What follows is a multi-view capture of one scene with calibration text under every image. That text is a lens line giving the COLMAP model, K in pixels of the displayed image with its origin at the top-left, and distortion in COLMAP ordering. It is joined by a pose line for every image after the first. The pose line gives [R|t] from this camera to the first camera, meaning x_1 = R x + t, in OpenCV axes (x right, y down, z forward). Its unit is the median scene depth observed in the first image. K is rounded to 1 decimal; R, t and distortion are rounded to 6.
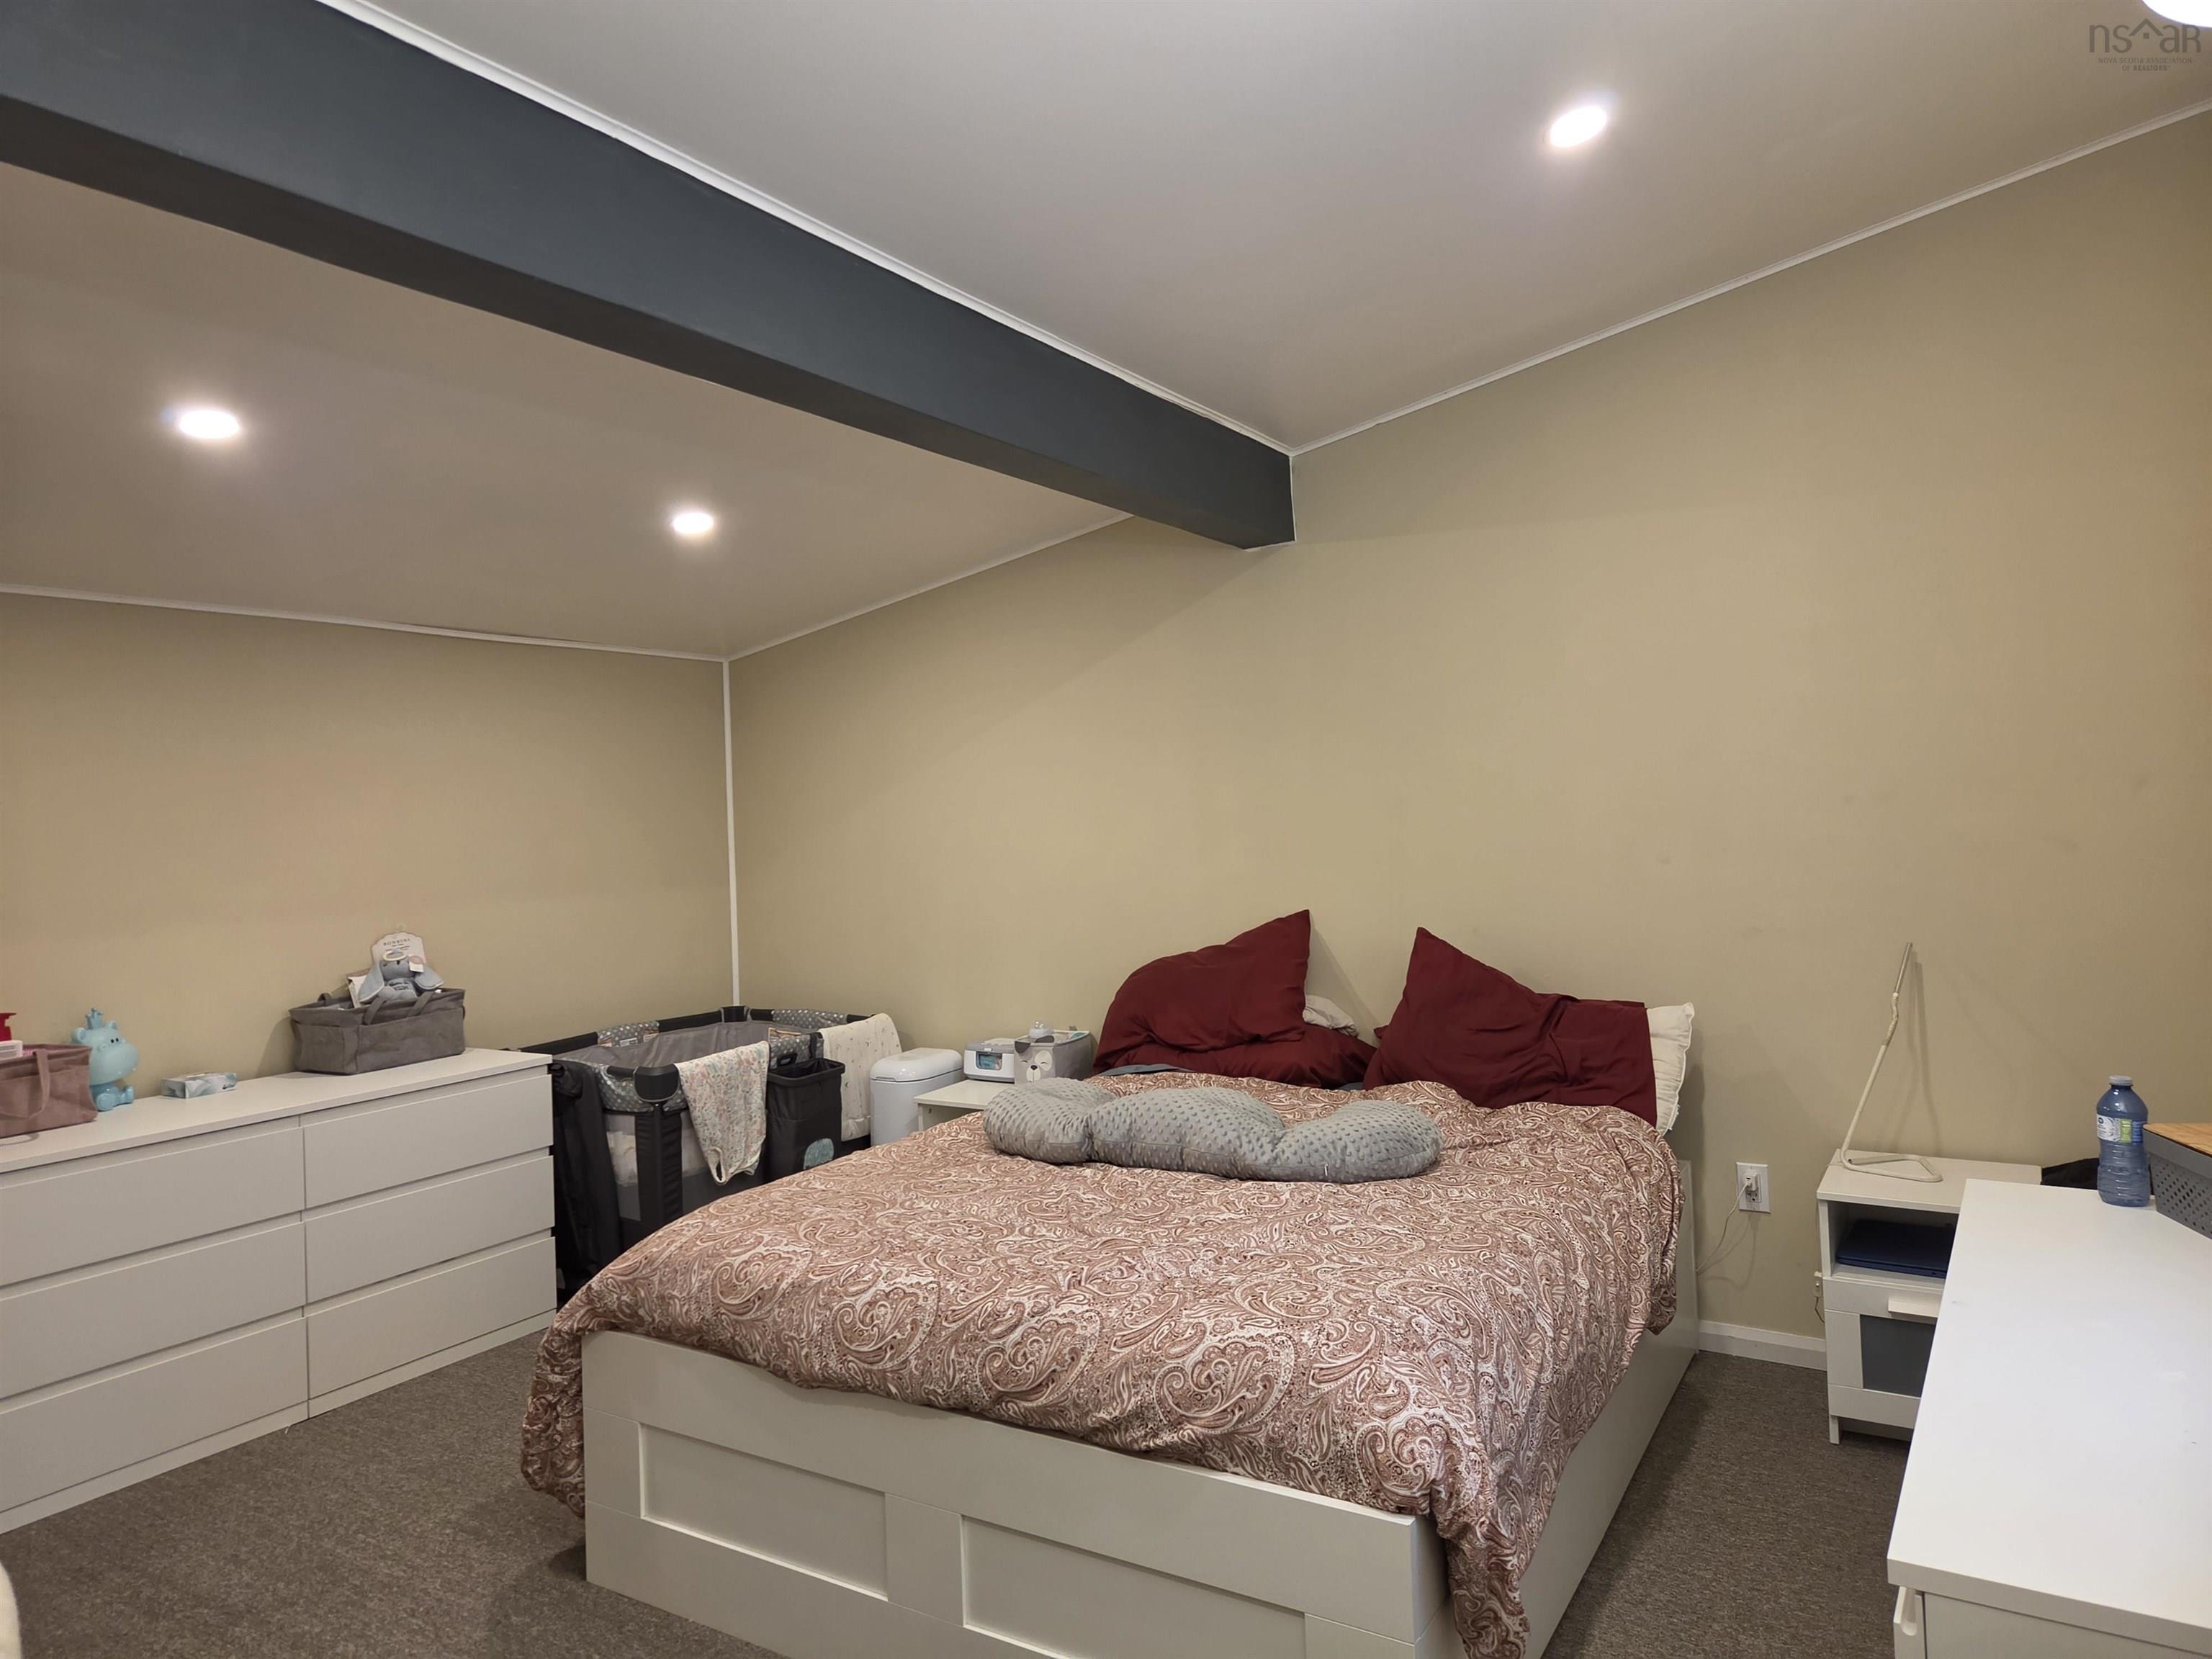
lens RADIAL K [[1472.8, 0, 1093.4], [0, 1472.8, 834.2], [0, 0, 1]] dist [0.059609, -0.048631]
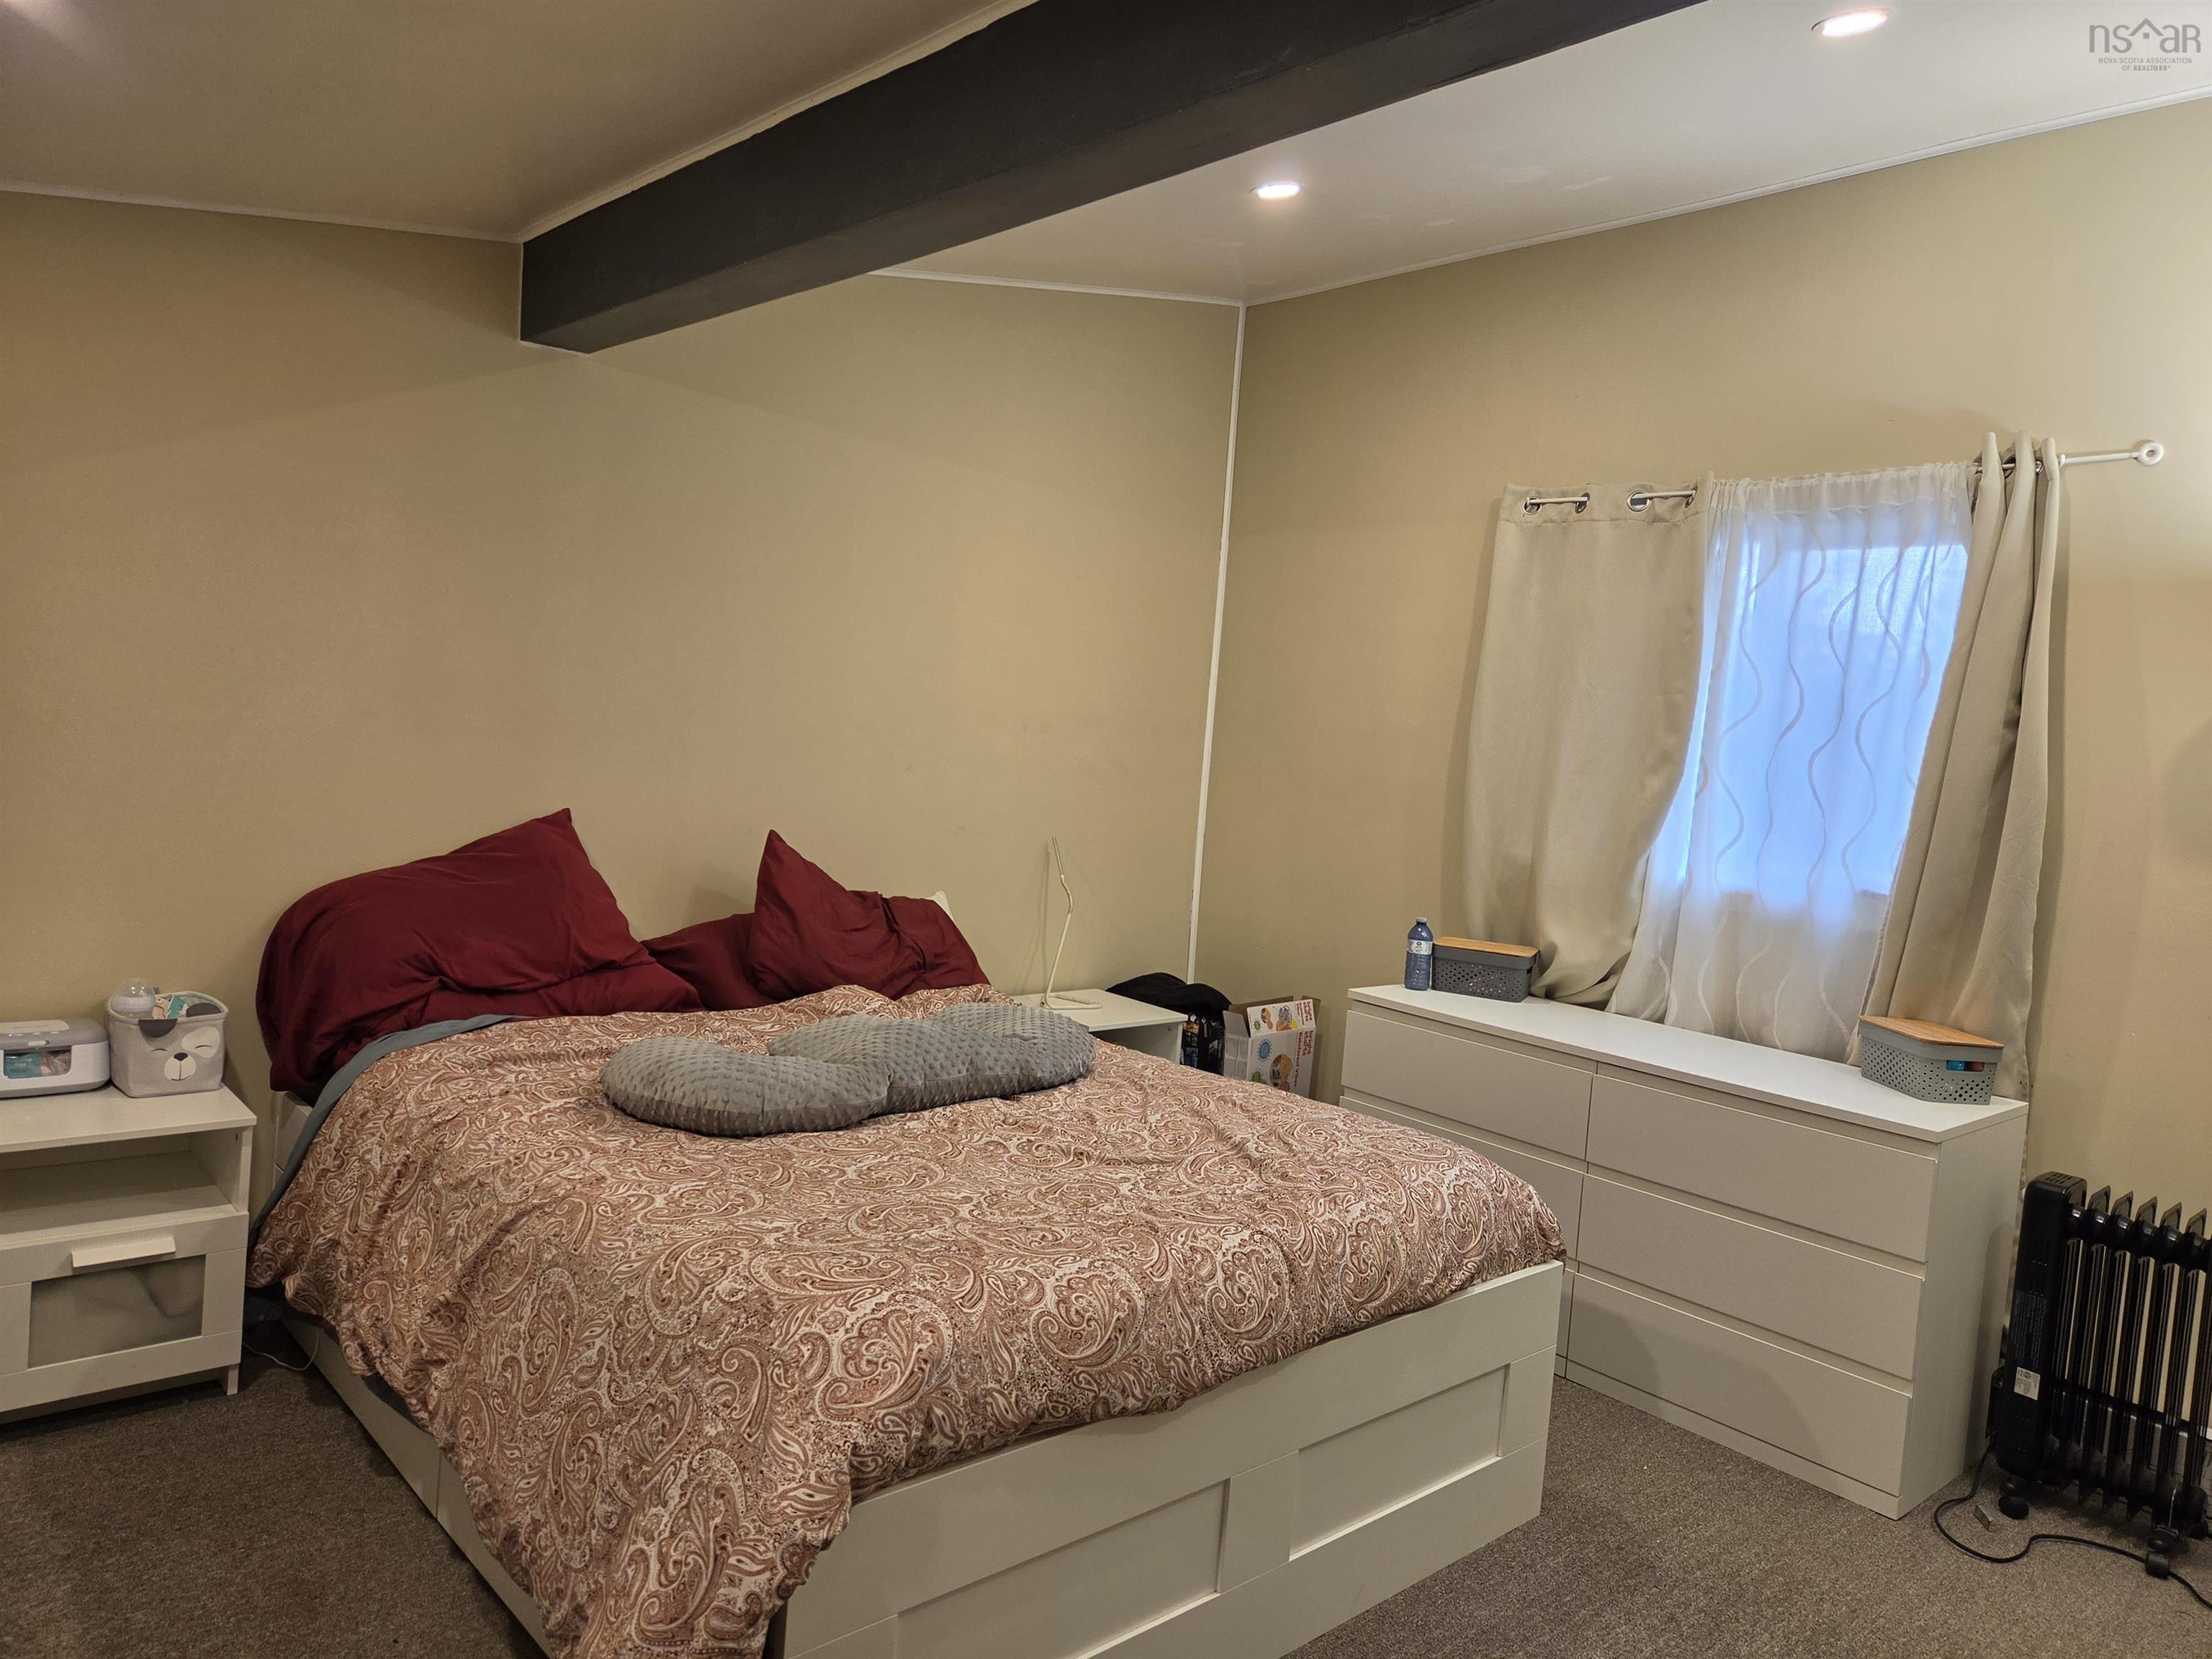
lens RADIAL K [[1472.8, 0, 1096.1], [0, 1472.8, 820.7], [0, 0, 1]] dist [0.059609, -0.048631]
pose [[0.279410, -0.011257, 0.960106, -0.959775], [-0.067887, 0.997197, 0.031448, 0.018913], [-0.957769, -0.073966, 0.277863, 0.797947]]
